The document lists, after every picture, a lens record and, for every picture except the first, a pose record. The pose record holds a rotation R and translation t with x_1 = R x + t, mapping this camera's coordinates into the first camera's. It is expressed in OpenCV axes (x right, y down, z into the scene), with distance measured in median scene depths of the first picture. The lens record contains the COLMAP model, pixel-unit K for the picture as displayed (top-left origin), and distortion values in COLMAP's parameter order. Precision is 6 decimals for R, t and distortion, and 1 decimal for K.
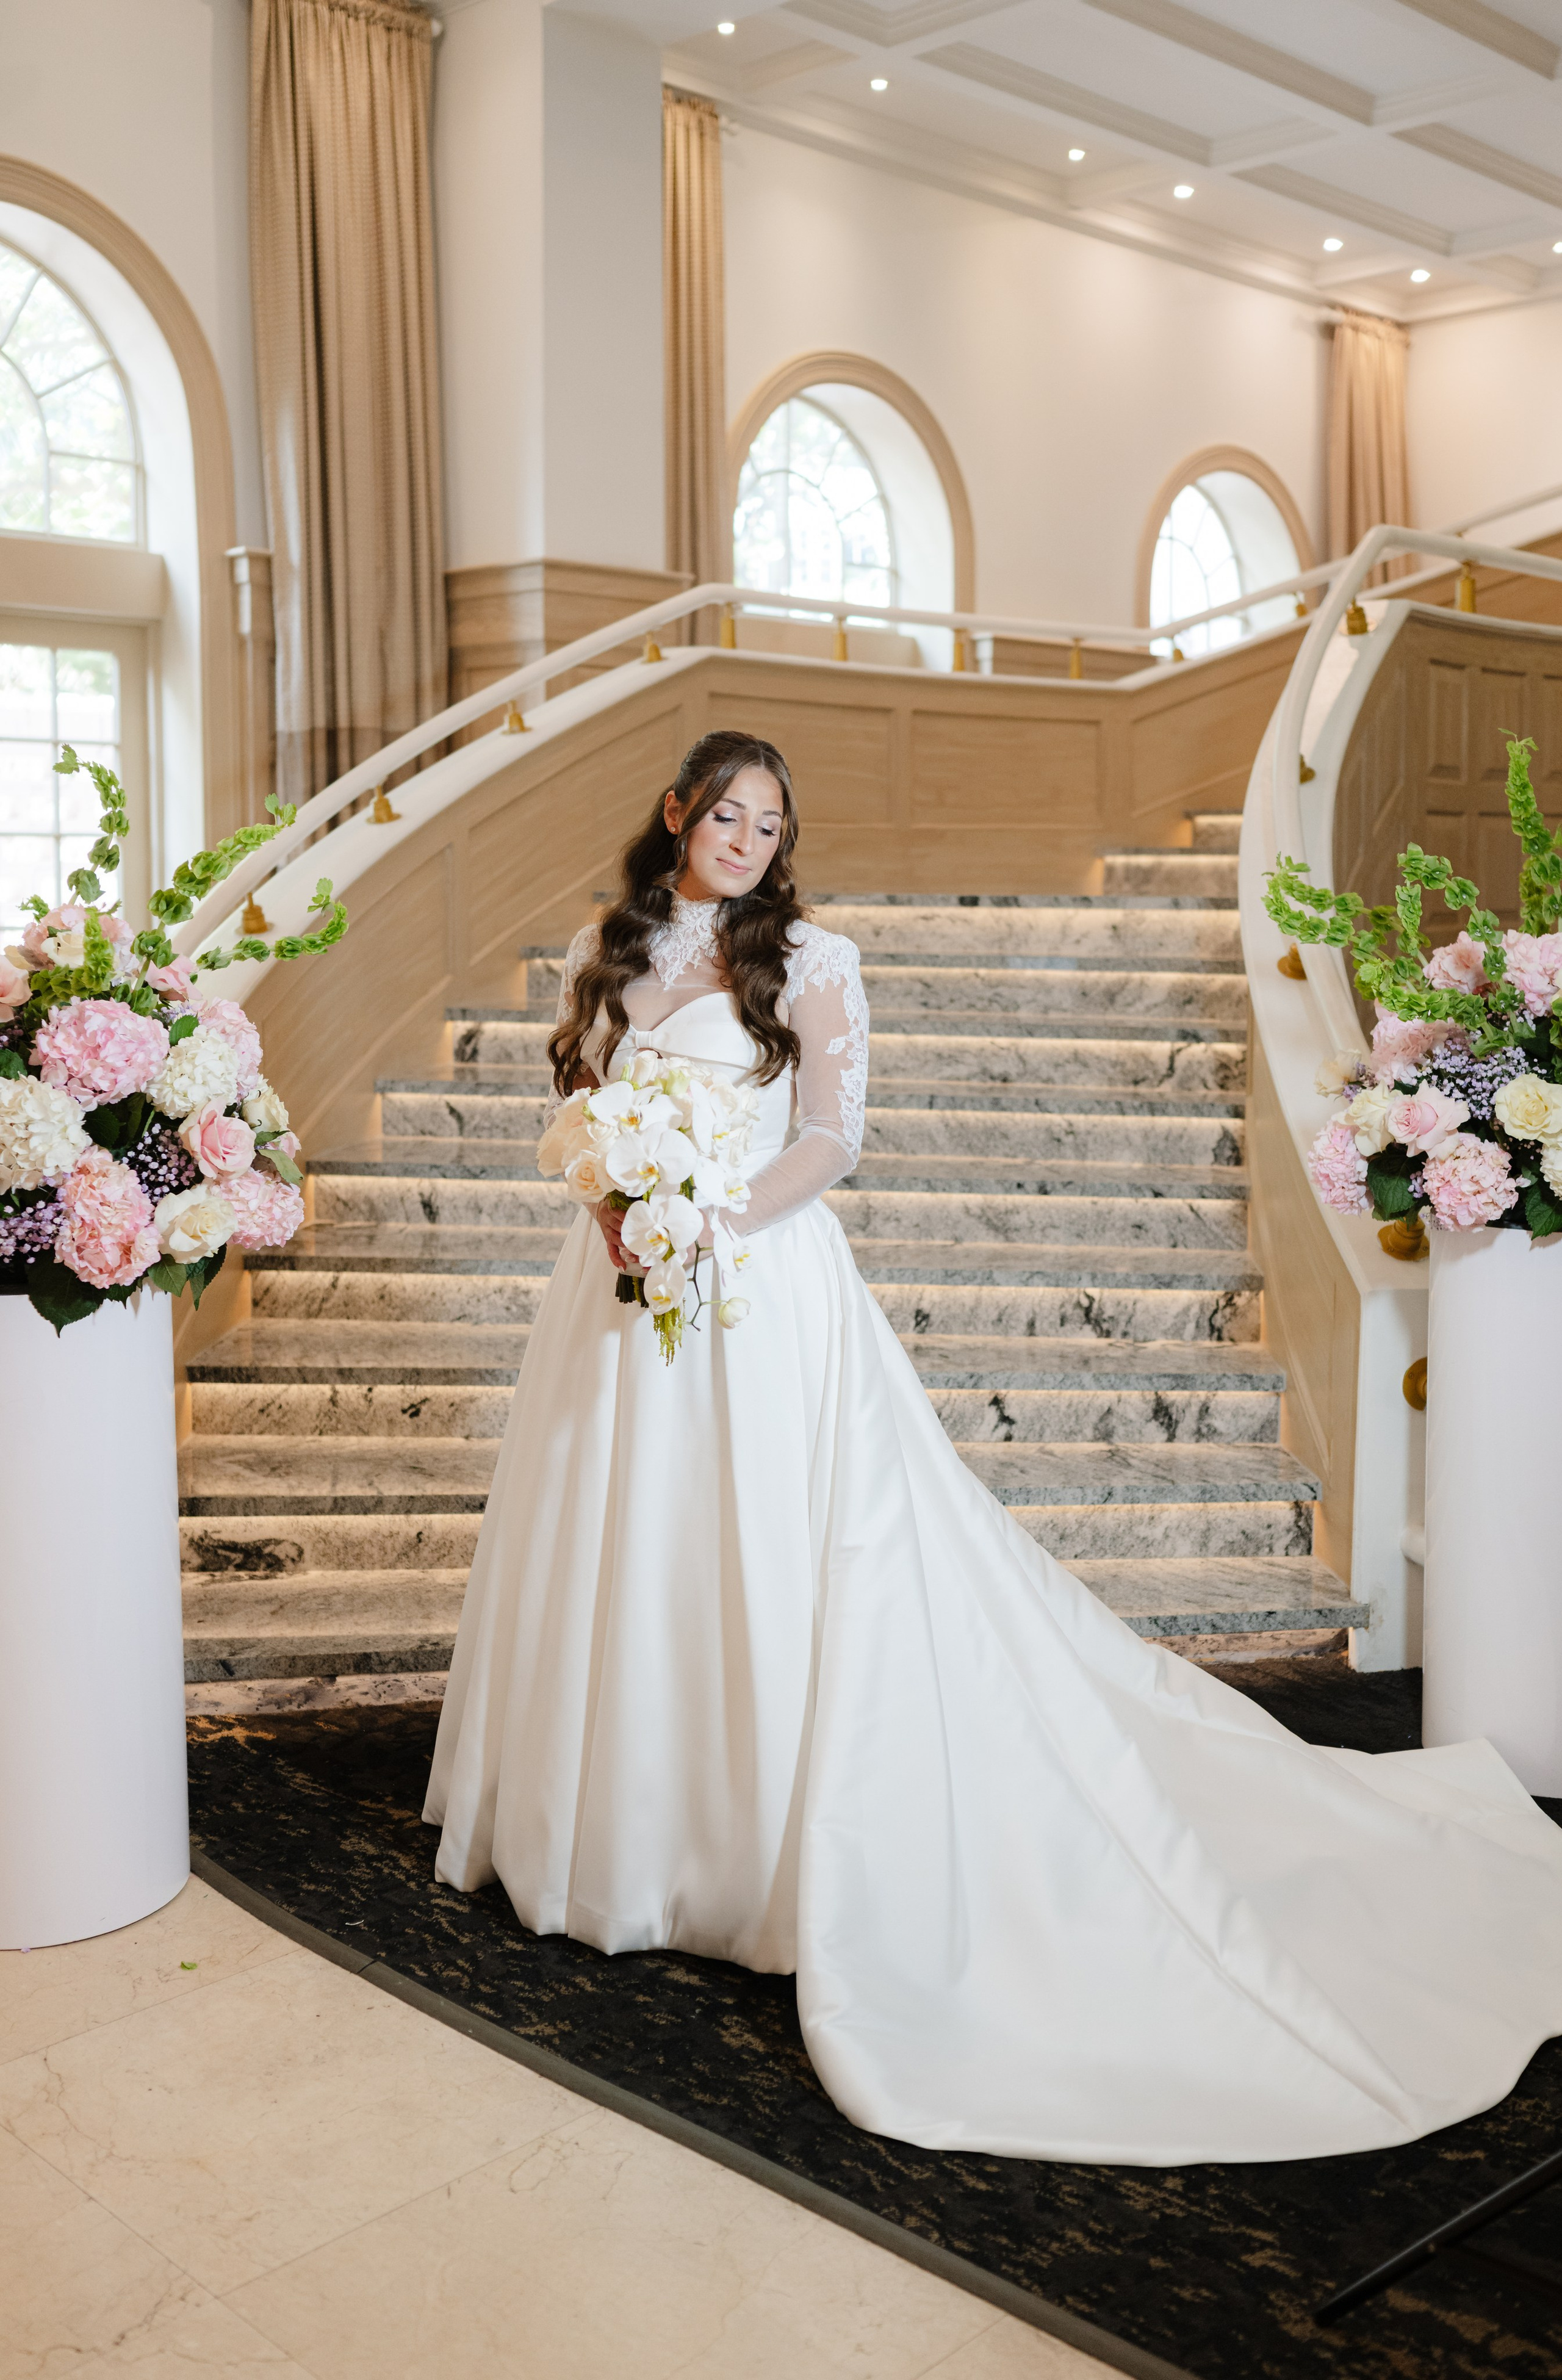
lens RADIAL K [[2398.1, 0, 809.1], [0, 2398.1, 1088.2], [0, 0, 1]] dist [-0.020646, 0.000000]
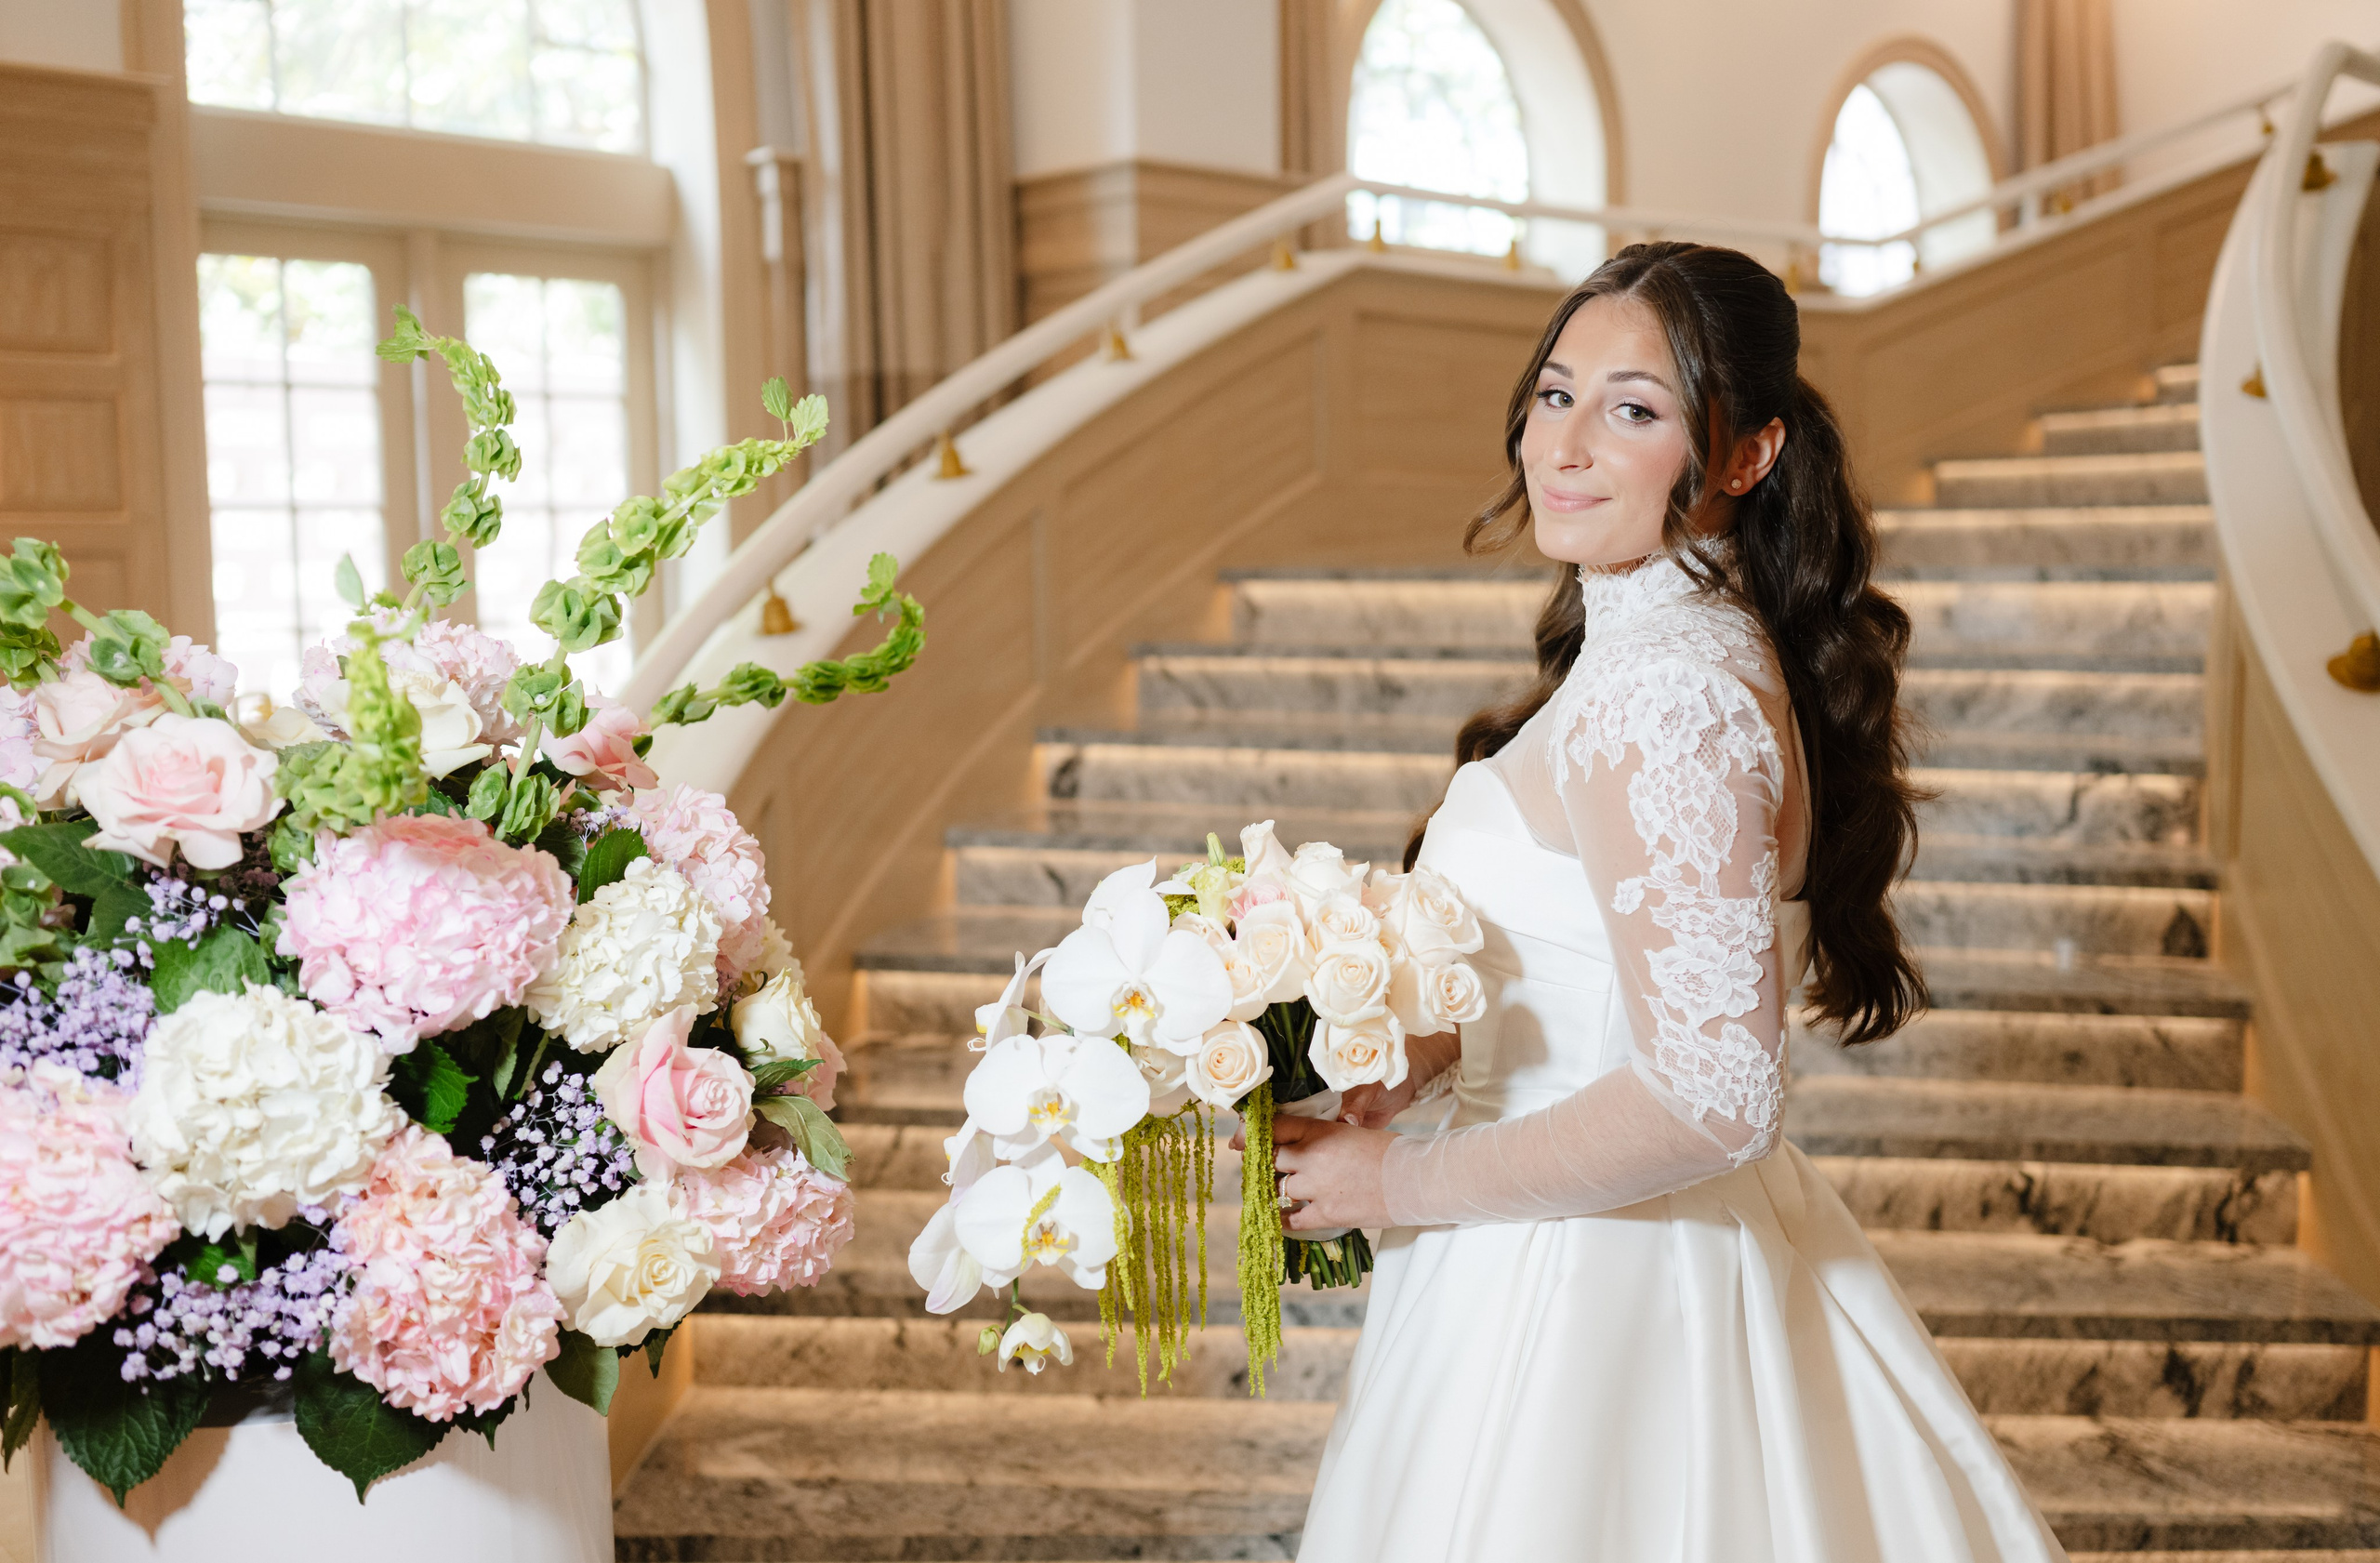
lens RADIAL K [[2398.4, 0, 1180.0], [0, 2398.4, 726.7], [0, 0, 1]] dist [-0.020646, 0.000000]
pose [[0.997601, -0.009068, -0.068629, -0.064047], [0.008081, 0.999860, -0.014649, -0.026396], [0.068752, 0.014059, 0.997535, 0.301113]]
